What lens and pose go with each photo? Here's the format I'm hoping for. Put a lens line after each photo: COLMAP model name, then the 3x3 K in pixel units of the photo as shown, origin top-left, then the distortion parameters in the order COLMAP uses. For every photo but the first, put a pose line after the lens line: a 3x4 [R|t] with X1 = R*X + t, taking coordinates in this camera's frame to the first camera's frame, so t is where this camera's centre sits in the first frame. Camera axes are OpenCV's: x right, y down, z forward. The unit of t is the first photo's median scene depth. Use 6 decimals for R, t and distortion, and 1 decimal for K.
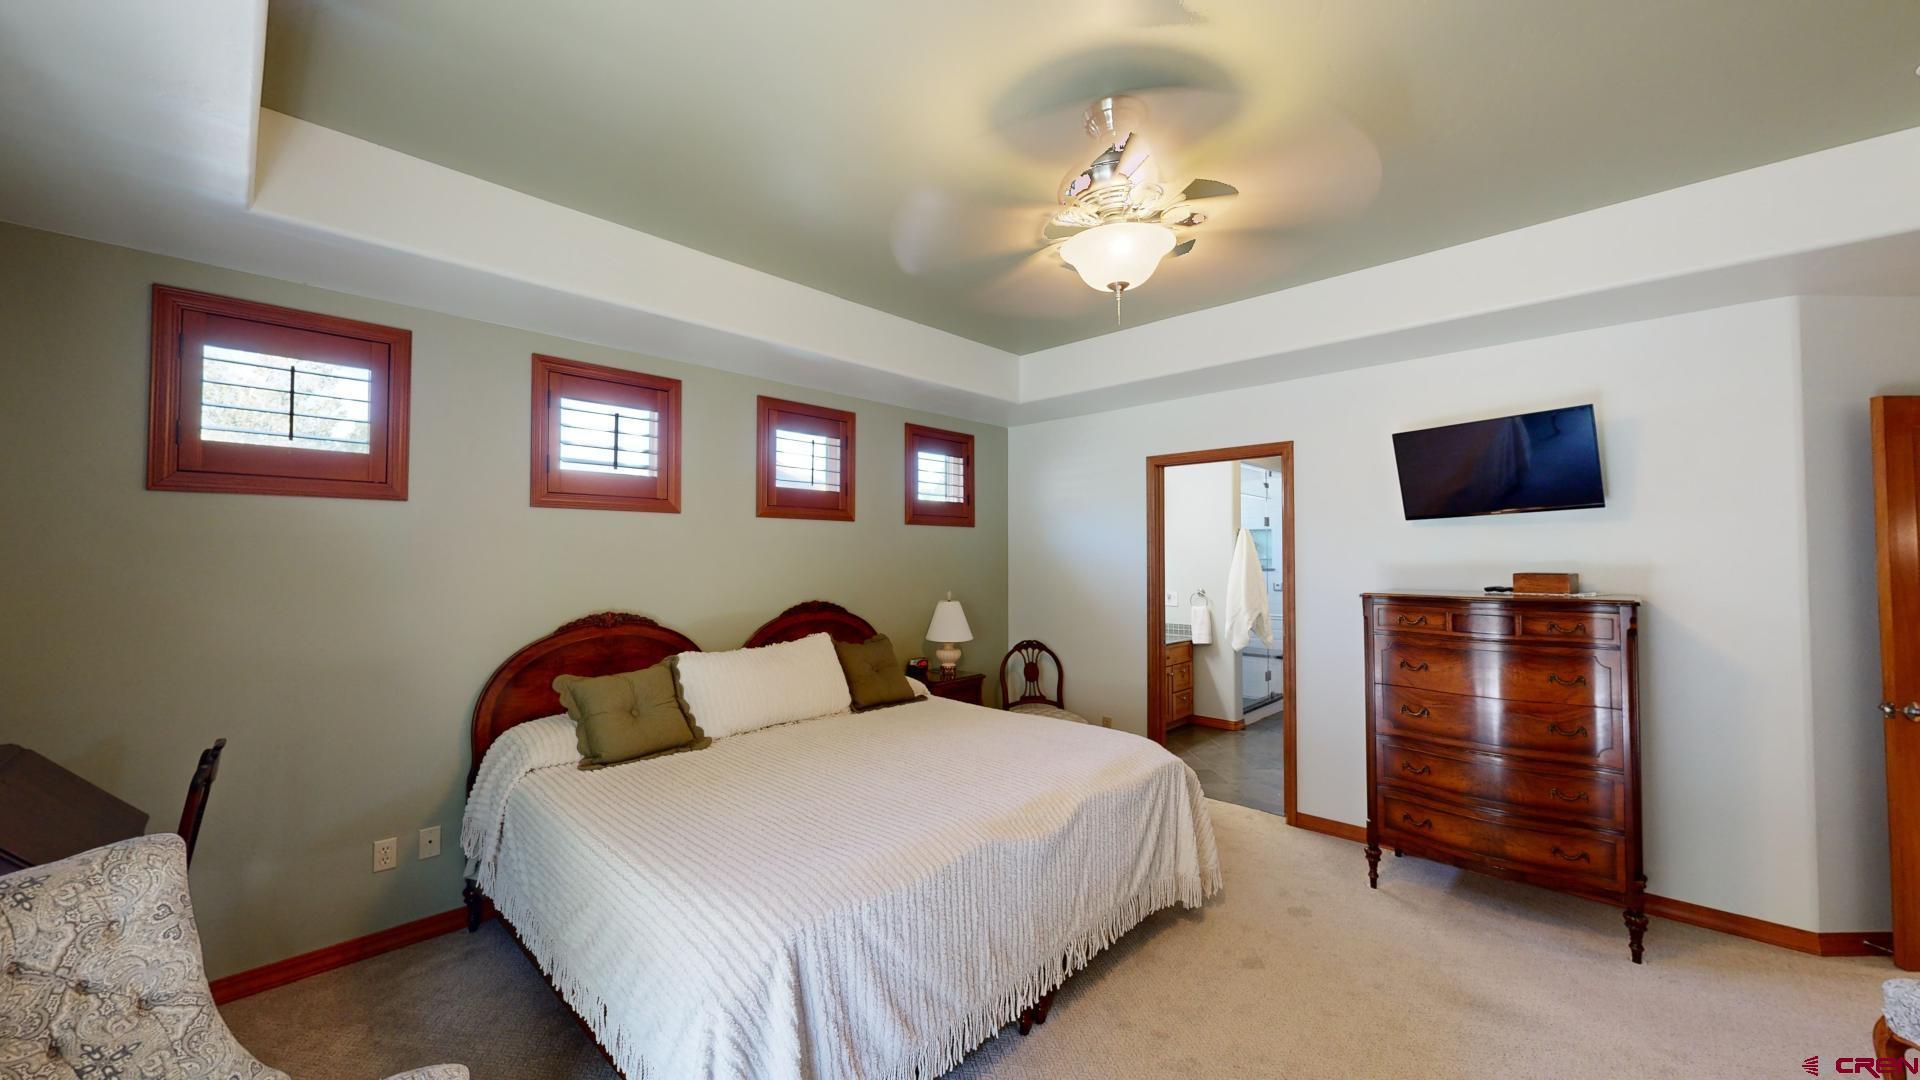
lens RADIAL K [[703.8, 0, 960.0], [0, 703.8, 540.0], [0, 0, 1]] dist [-0.000205, 0.000037]
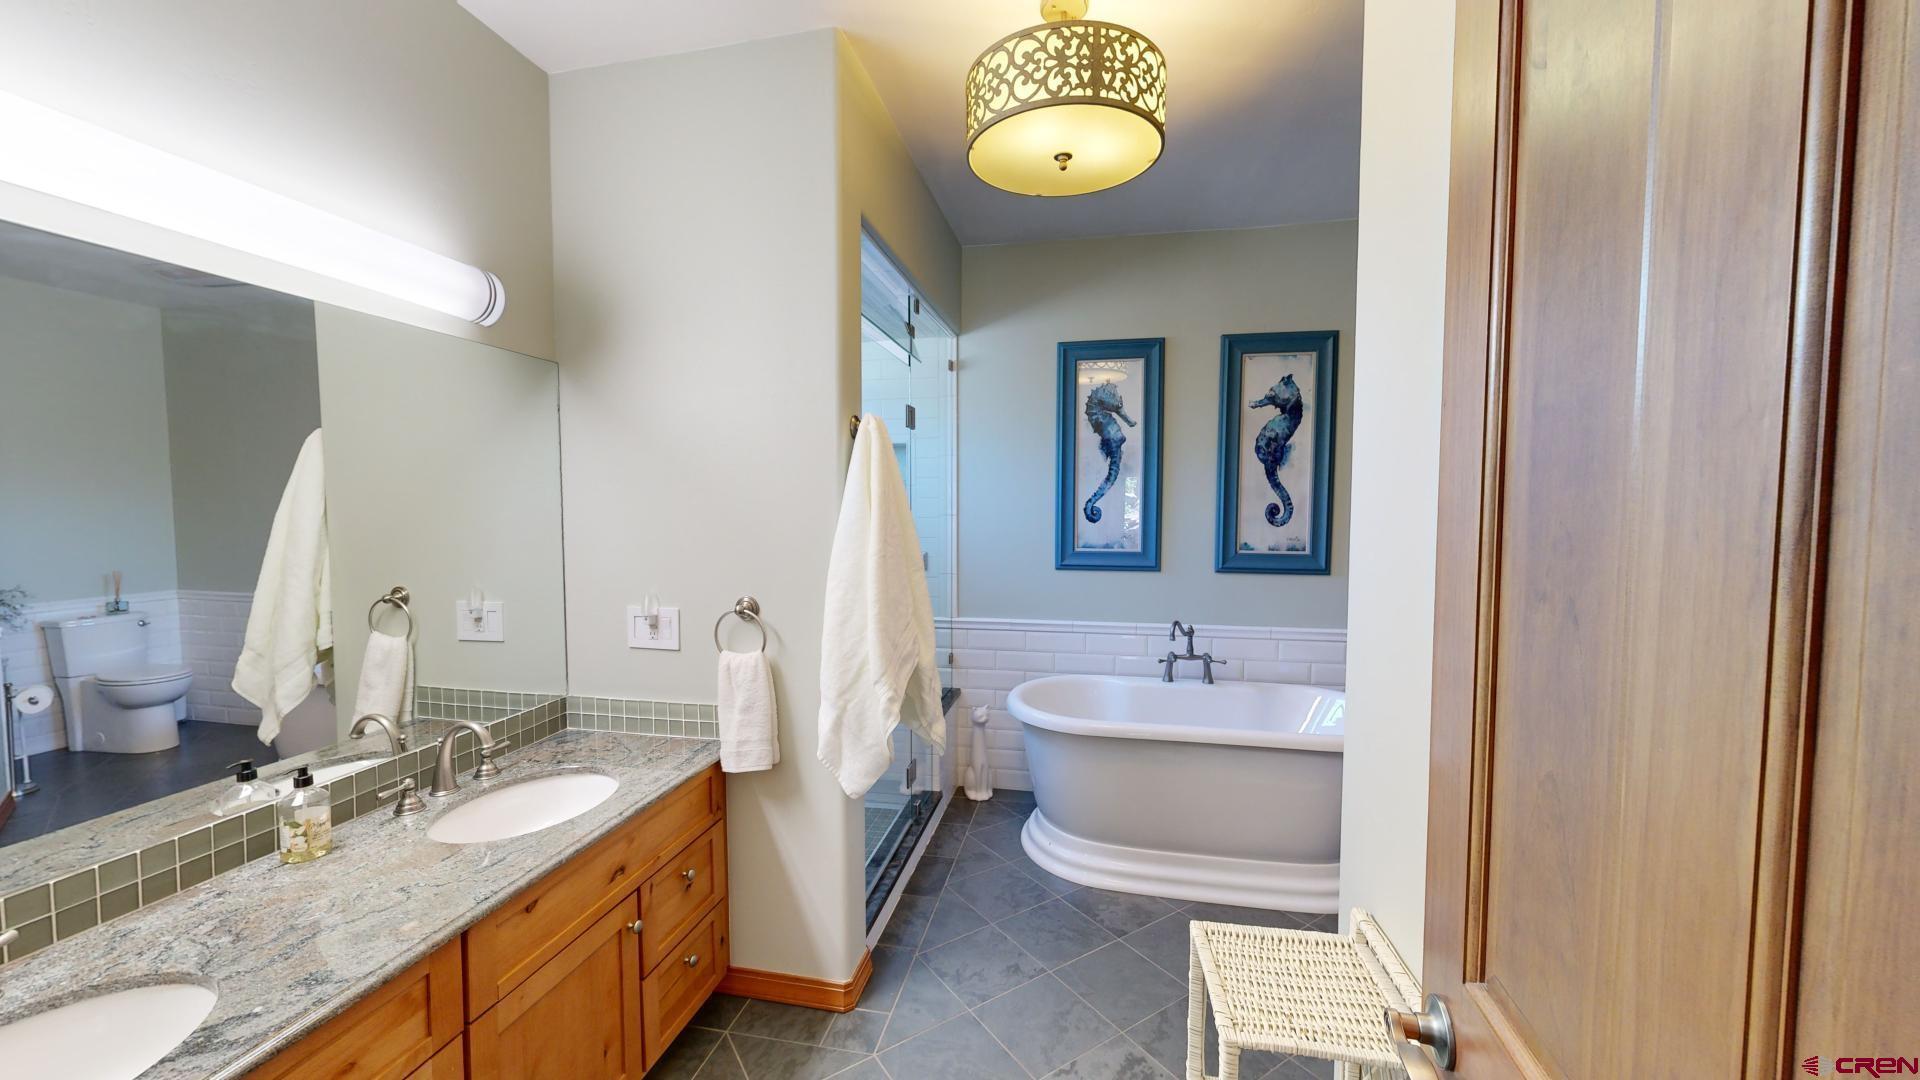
lens RADIAL K [[703.8, 0, 960.0], [0, 703.8, 540.0], [0, 0, 1]] dist [-0.000205, 0.000037]
pose [[0.845488, -0.024185, 0.533447, 0.259044], [-0.017242, 0.997217, 0.072537, 0.018465], [-0.533717, -0.070527, 0.842717, 0.691872]]
